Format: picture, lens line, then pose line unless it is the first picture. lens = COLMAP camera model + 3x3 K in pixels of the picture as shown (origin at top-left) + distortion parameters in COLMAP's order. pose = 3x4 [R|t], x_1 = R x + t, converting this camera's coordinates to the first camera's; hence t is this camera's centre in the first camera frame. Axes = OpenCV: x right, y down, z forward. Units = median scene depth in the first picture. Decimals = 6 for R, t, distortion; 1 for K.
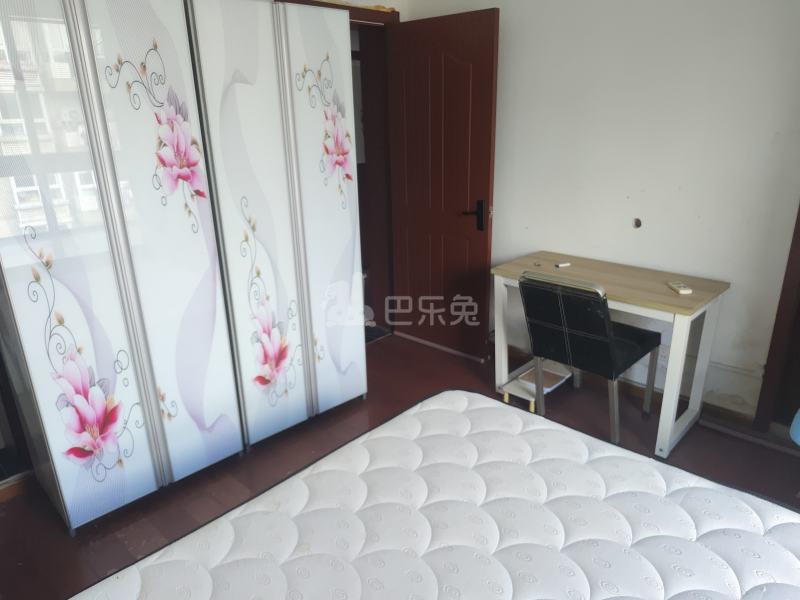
lens RADIAL K [[541.2, 0, 409.2], [0, 541.2, 302.8], [0, 0, 1]] dist [0.054275, -0.093202]
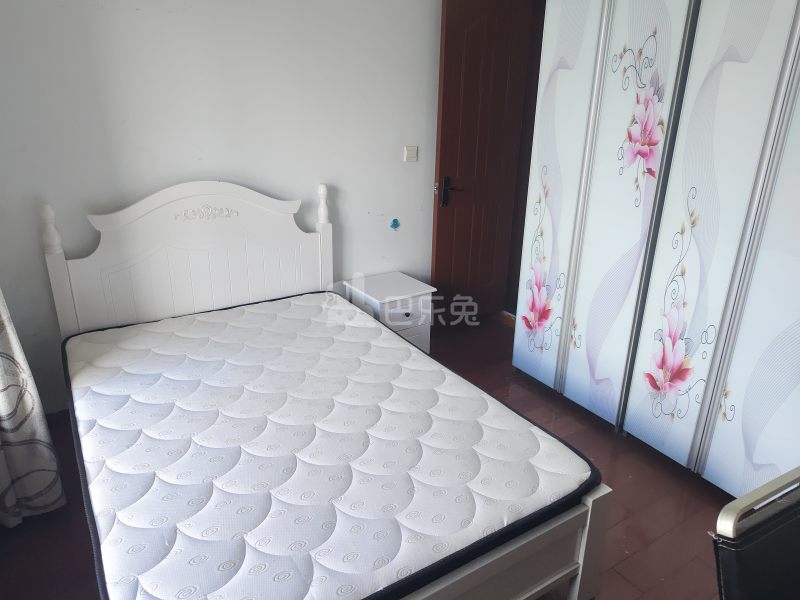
lens RADIAL K [[558.9, 0, 404.2], [0, 558.9, 296.9], [0, 0, 1]] dist [0.080905, -0.108902]
pose [[-0.251564, 0.339179, -0.906462, 0.847820], [-0.329406, 0.850661, 0.409717, -0.303754], [0.910059, 0.401664, -0.102268, 0.826072]]
